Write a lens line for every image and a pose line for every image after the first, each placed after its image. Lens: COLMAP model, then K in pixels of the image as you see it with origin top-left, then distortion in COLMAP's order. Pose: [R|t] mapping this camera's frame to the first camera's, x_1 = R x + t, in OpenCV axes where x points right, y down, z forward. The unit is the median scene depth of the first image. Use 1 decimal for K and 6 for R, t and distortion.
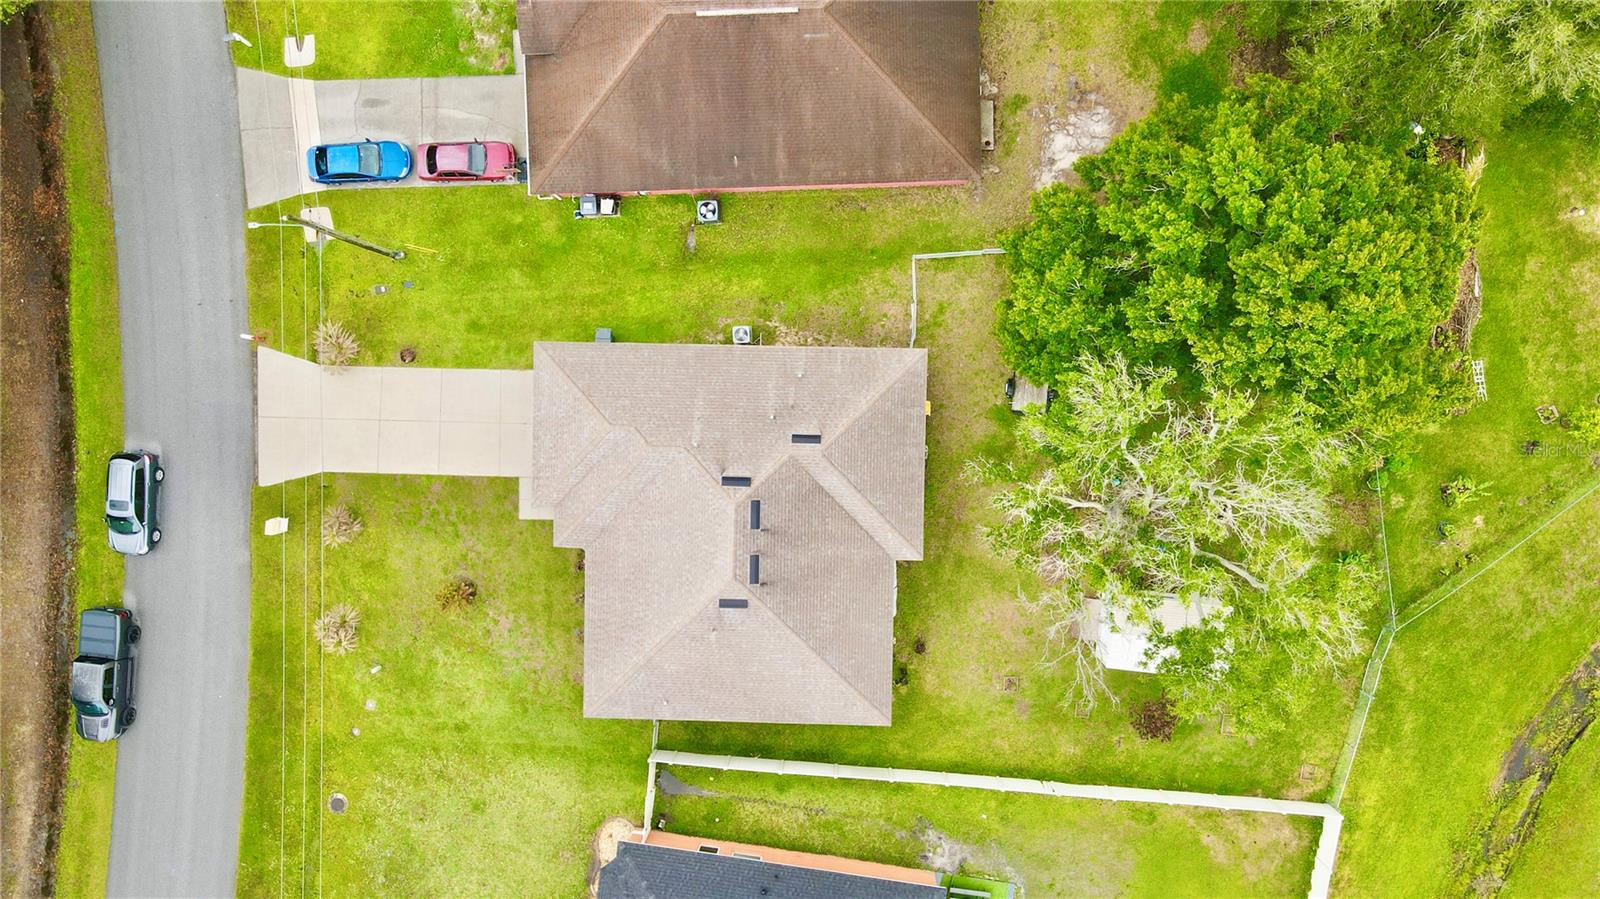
lens RADIAL K [[1130.3, 0, 800.0], [0, 1130.3, 449.5], [0, 0, 1]] dist [-0.002542, 0.001846]
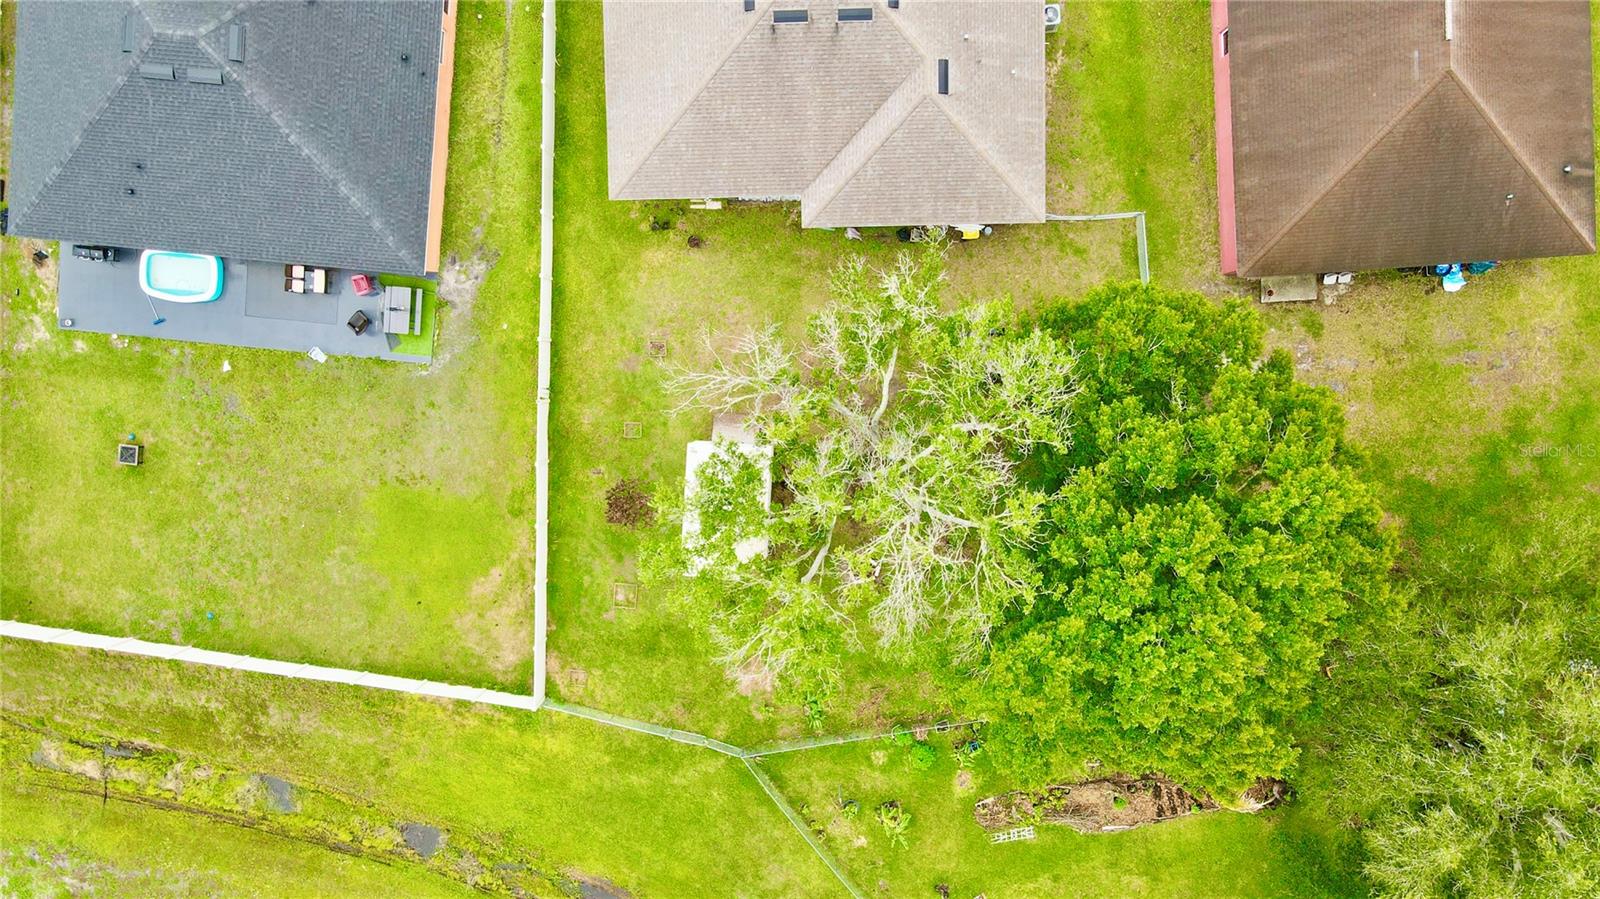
lens RADIAL K [[1159.1, 0, 800.0], [0, 1159.1, 449.5], [0, 0, 1]] dist [0.000137, 0.006662]
pose [[0.036779, 0.993034, 0.111943, 0.170432], [-0.999230, 0.038077, -0.009475, 0.109492], [-0.013671, -0.111508, 0.993669, 0.087209]]
